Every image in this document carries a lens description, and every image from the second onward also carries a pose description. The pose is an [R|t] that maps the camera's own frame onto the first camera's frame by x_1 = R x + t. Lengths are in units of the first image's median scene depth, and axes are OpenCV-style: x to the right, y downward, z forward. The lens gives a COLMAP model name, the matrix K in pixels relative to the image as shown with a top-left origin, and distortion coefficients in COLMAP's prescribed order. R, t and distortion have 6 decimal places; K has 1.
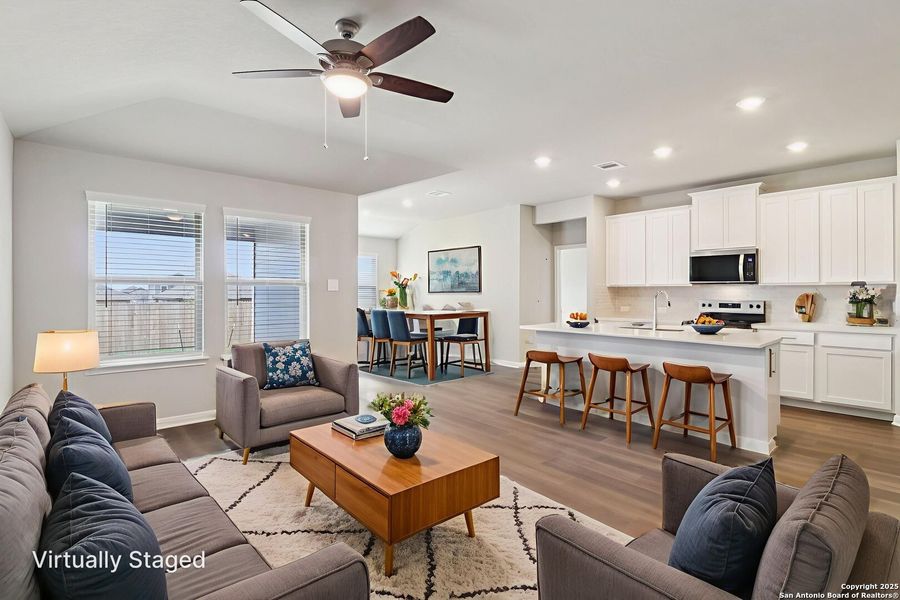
lens RADIAL K [[426.7, 0, 428.2], [0, 426.7, 285.8], [0, 0, 1]] dist [0.000967, -0.012294]
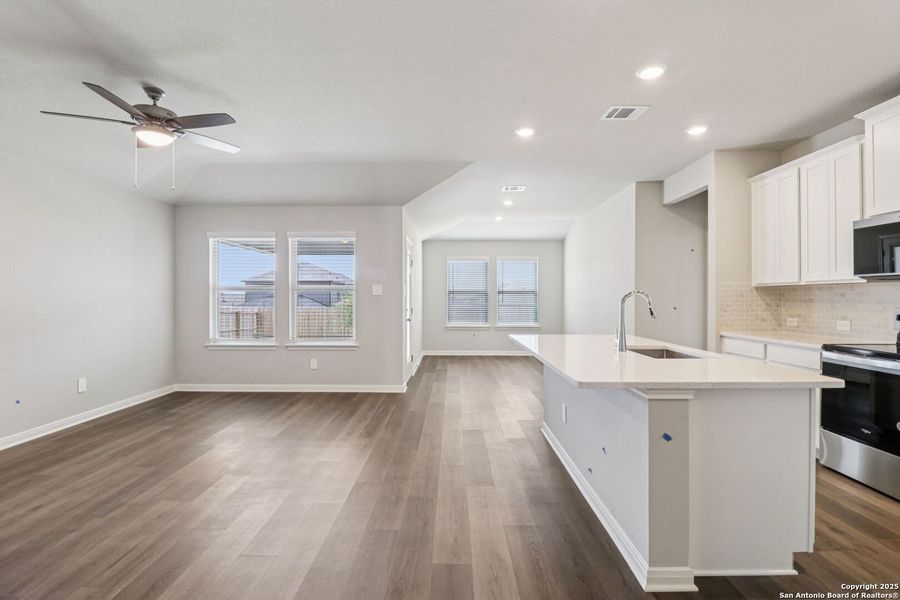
lens RADIAL K [[414.0, 0, 450.0], [0, 414.0, 300.0], [0, 0, 1]] dist [0.000463, -0.010823]
pose [[0.763196, 0.002911, -0.646161, 0.532671], [0.011648, 0.999765, 0.018261, 0.006359], [0.646062, -0.021463, 0.762983, 0.246569]]
